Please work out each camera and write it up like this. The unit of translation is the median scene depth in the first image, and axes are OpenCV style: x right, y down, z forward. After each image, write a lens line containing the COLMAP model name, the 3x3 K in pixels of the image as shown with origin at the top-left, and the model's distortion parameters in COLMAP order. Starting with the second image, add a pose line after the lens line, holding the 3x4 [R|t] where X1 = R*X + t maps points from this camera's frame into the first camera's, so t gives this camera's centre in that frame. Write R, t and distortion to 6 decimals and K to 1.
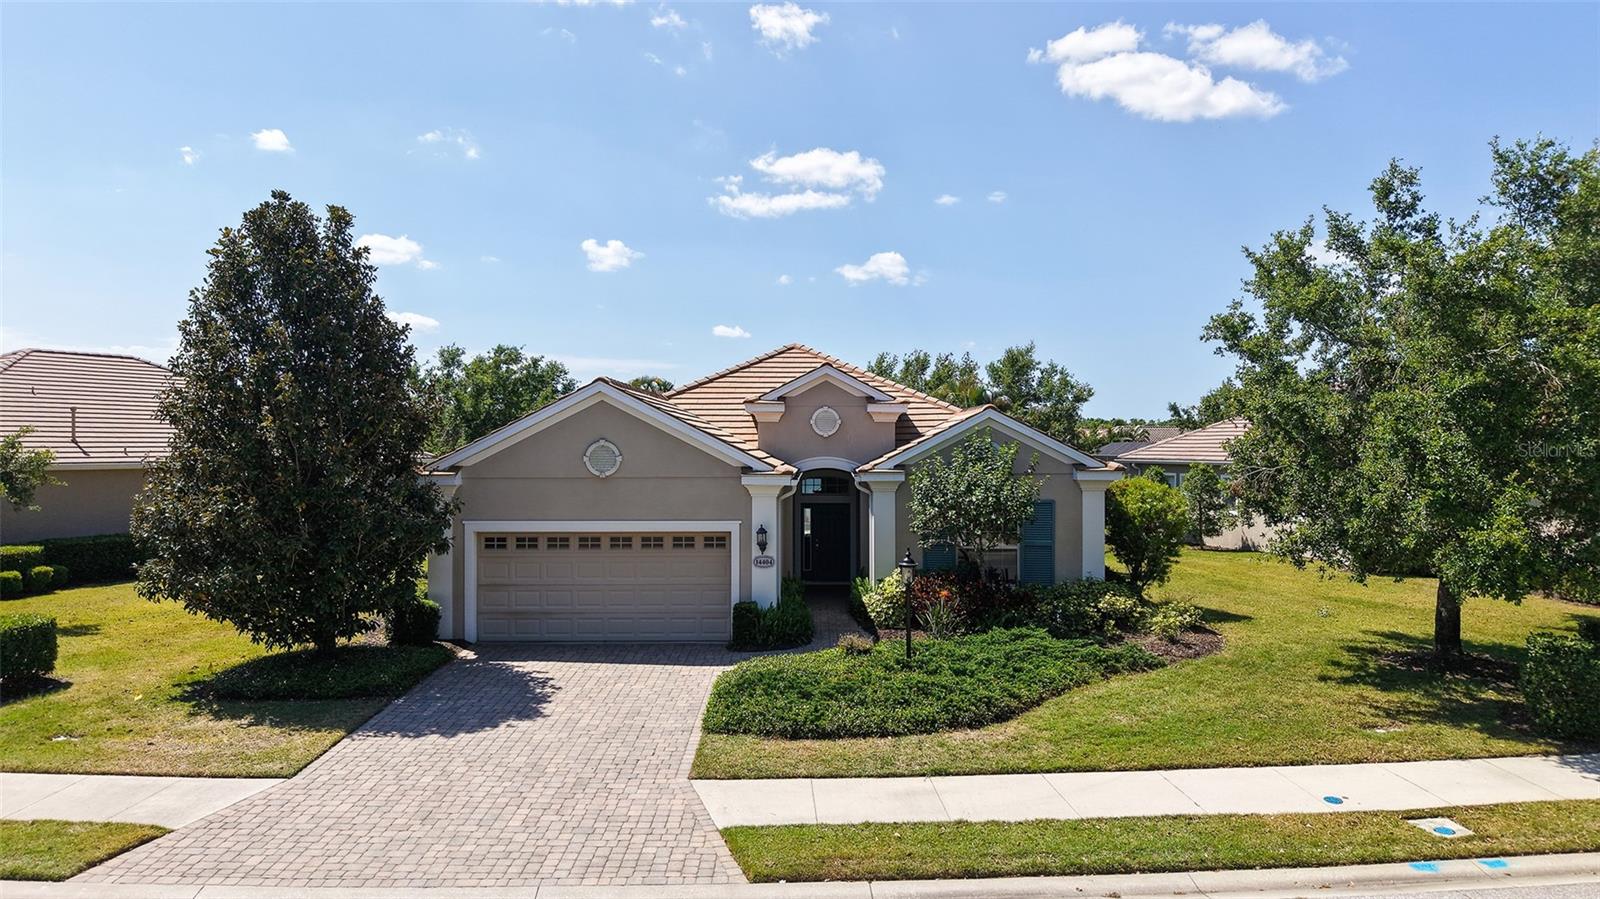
lens RADIAL K [[1050.3, 0, 800.0], [0, 1050.3, 449.5], [0, 0, 1]] dist [0.021415, -0.000097]
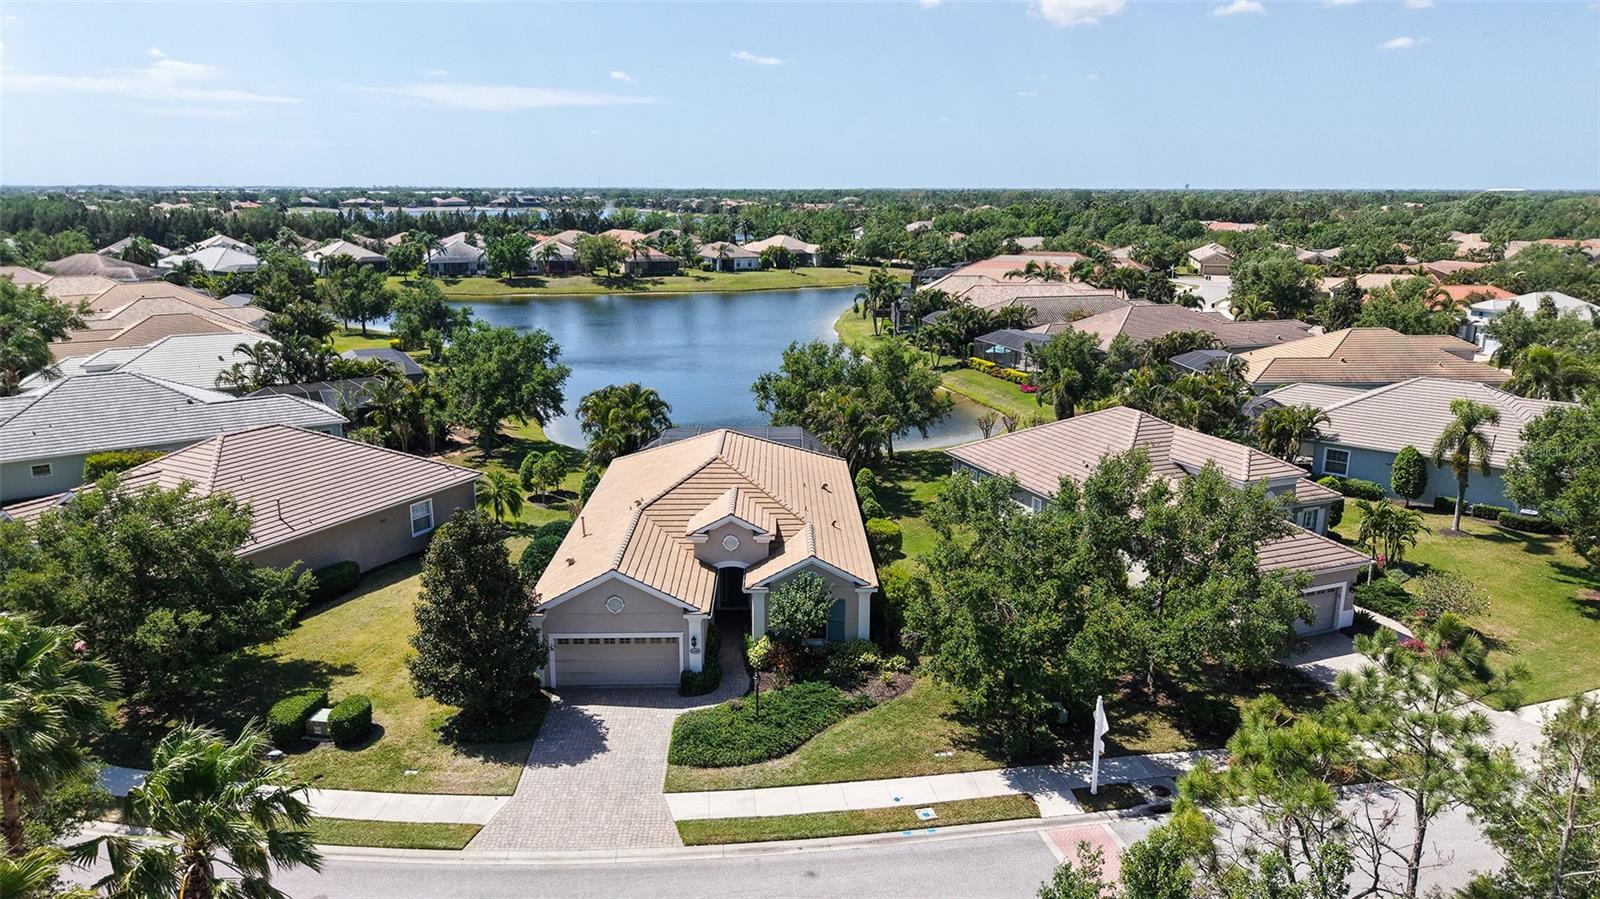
lens RADIAL K [[1035.3, 0, 800.0], [0, 1035.3, 449.5], [0, 0, 1]] dist [0.047270, -0.027792]
pose [[0.999144, -0.004279, 0.041155, 0.093770], [-0.005505, 0.972049, 0.234715, -0.796882], [-0.041009, -0.234740, 0.971193, -0.947389]]
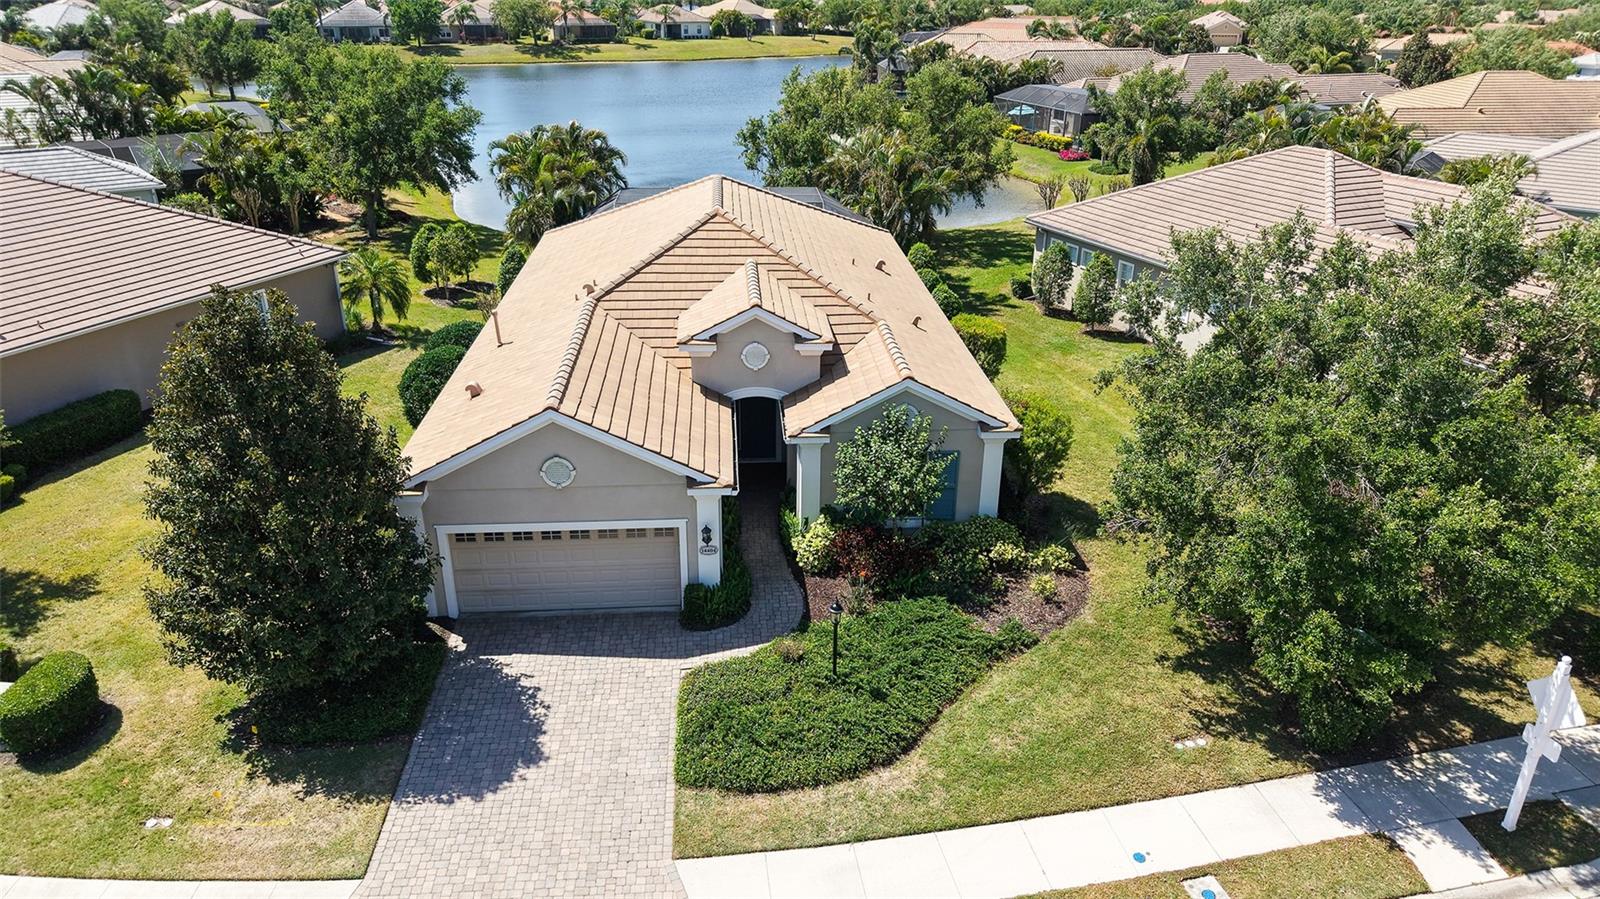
lens RADIAL K [[1050.3, 0, 800.0], [0, 1050.3, 449.5], [0, 0, 1]] dist [0.021415, -0.000097]
pose [[0.995819, -0.027774, 0.087028, -0.032962], [-0.010036, 0.913632, 0.406417, -0.482878], [-0.090799, -0.405591, 0.909533, -0.008789]]
